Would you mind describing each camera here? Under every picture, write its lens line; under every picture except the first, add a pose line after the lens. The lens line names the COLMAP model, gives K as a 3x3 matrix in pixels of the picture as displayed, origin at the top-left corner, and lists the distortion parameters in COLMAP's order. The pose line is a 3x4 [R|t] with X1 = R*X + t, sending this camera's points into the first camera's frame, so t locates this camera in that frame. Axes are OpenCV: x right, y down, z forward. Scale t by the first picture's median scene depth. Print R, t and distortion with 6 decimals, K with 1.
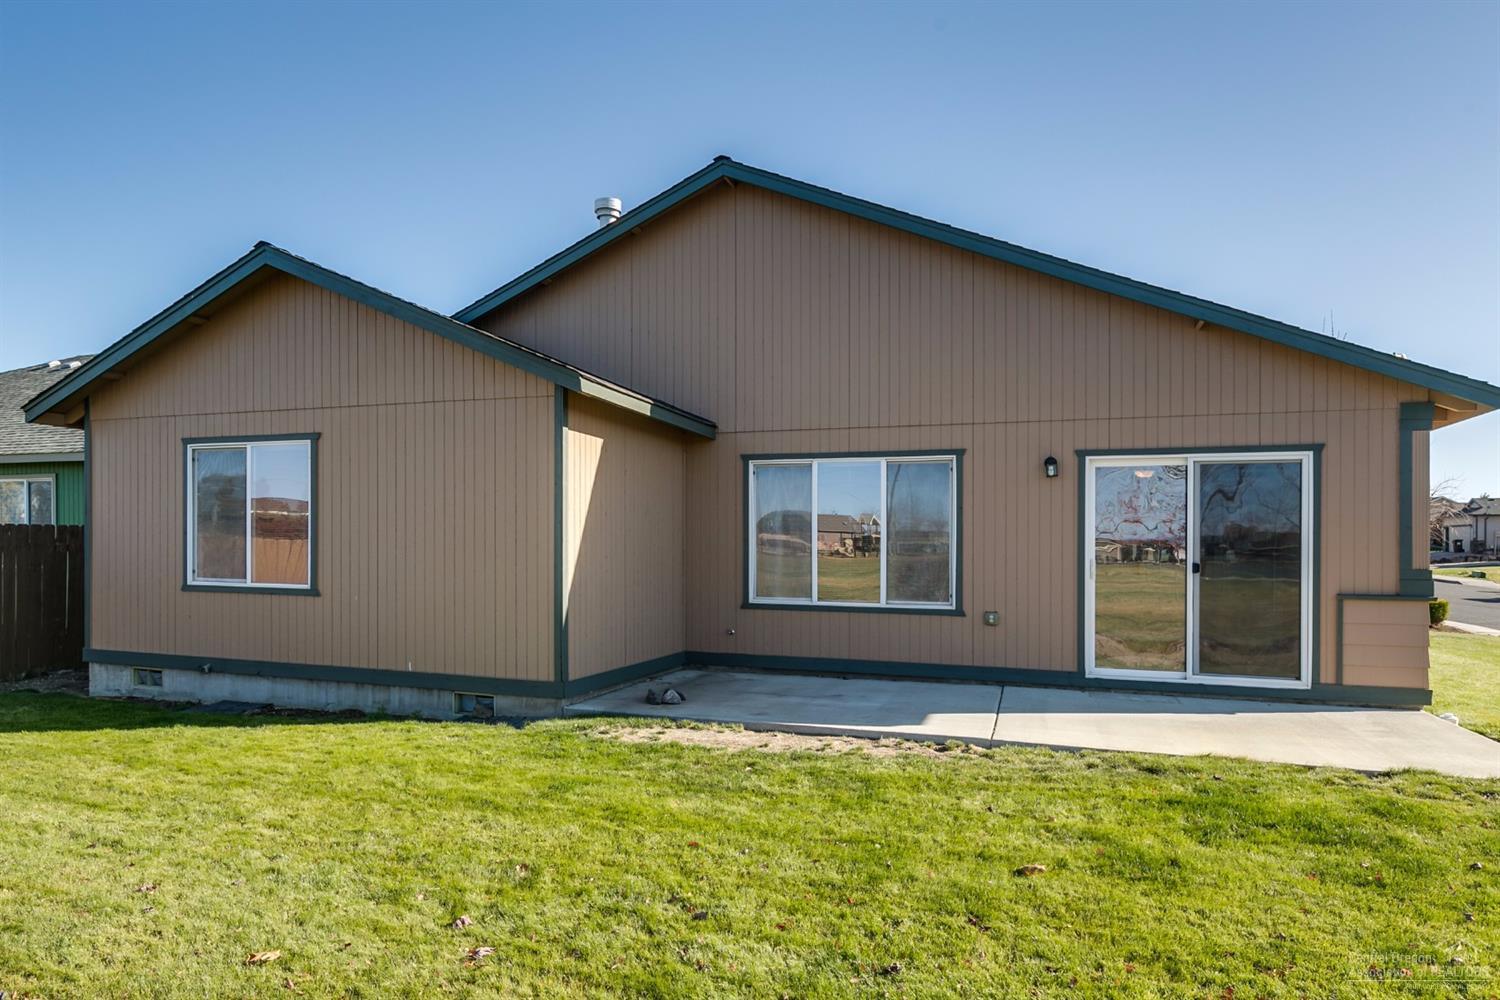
lens RADIAL K [[751.8, 0, 746.4], [0, 751.8, 554.2], [0, 0, 1]] dist [-0.001992, -0.000957]
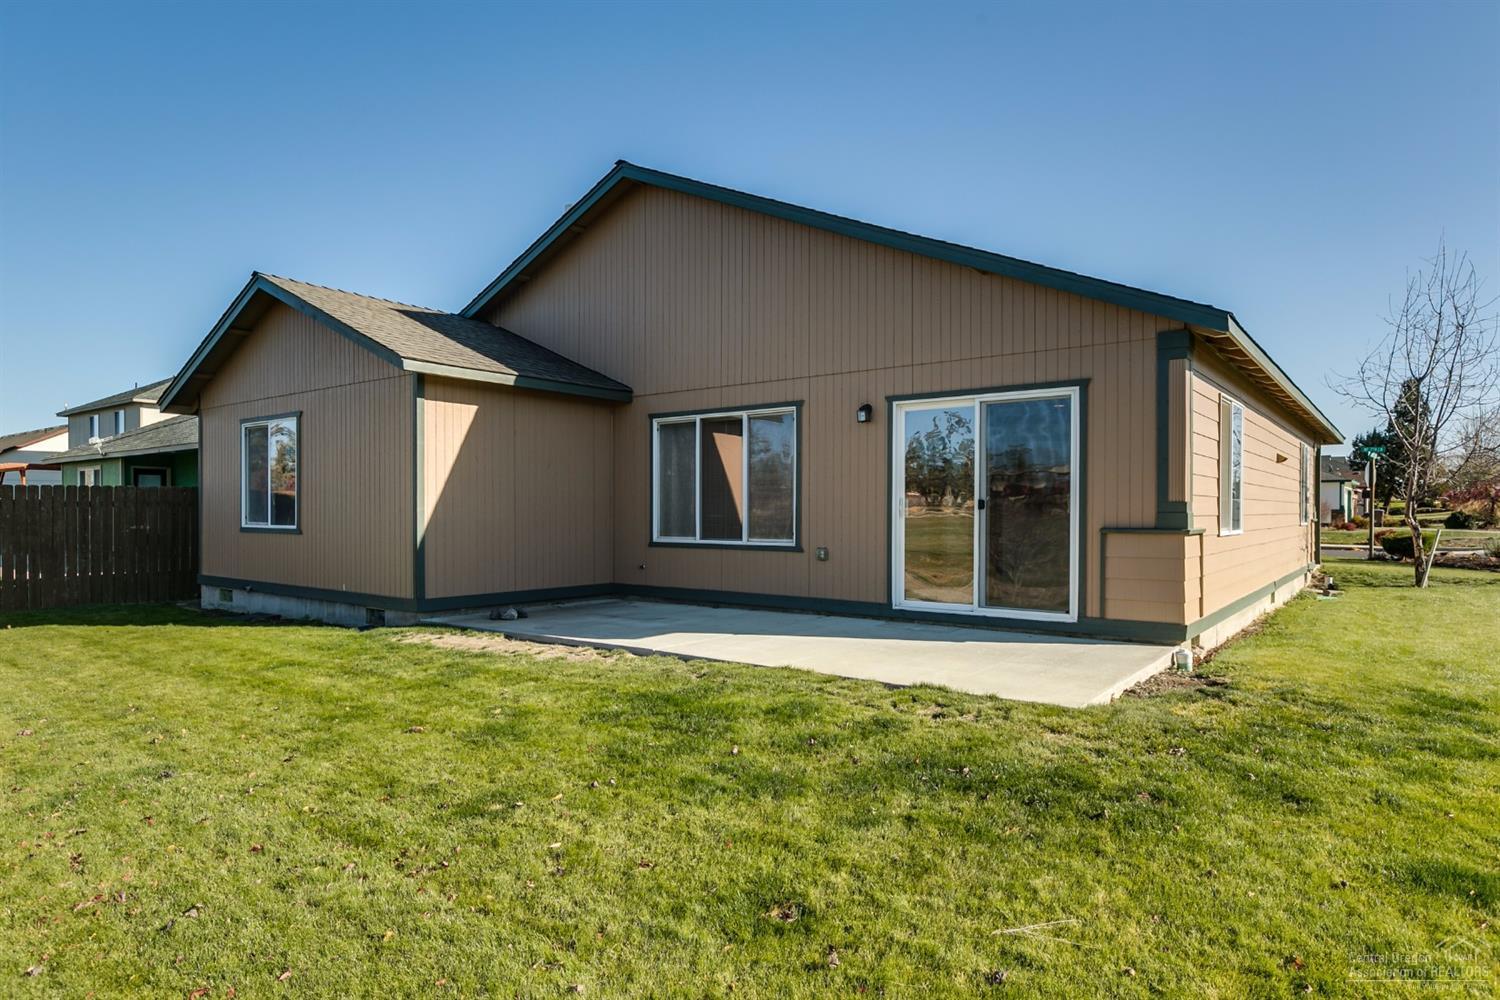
lens RADIAL K [[709.4, 0, 849.4], [0, 709.4, 515.7], [0, 0, 1]] dist [-0.002395, -0.000320]
pose [[0.973535, -0.009571, -0.228338, 0.656754], [0.010376, 0.999943, 0.002324, 0.030265], [0.228303, -0.004632, 0.973579, 0.003686]]
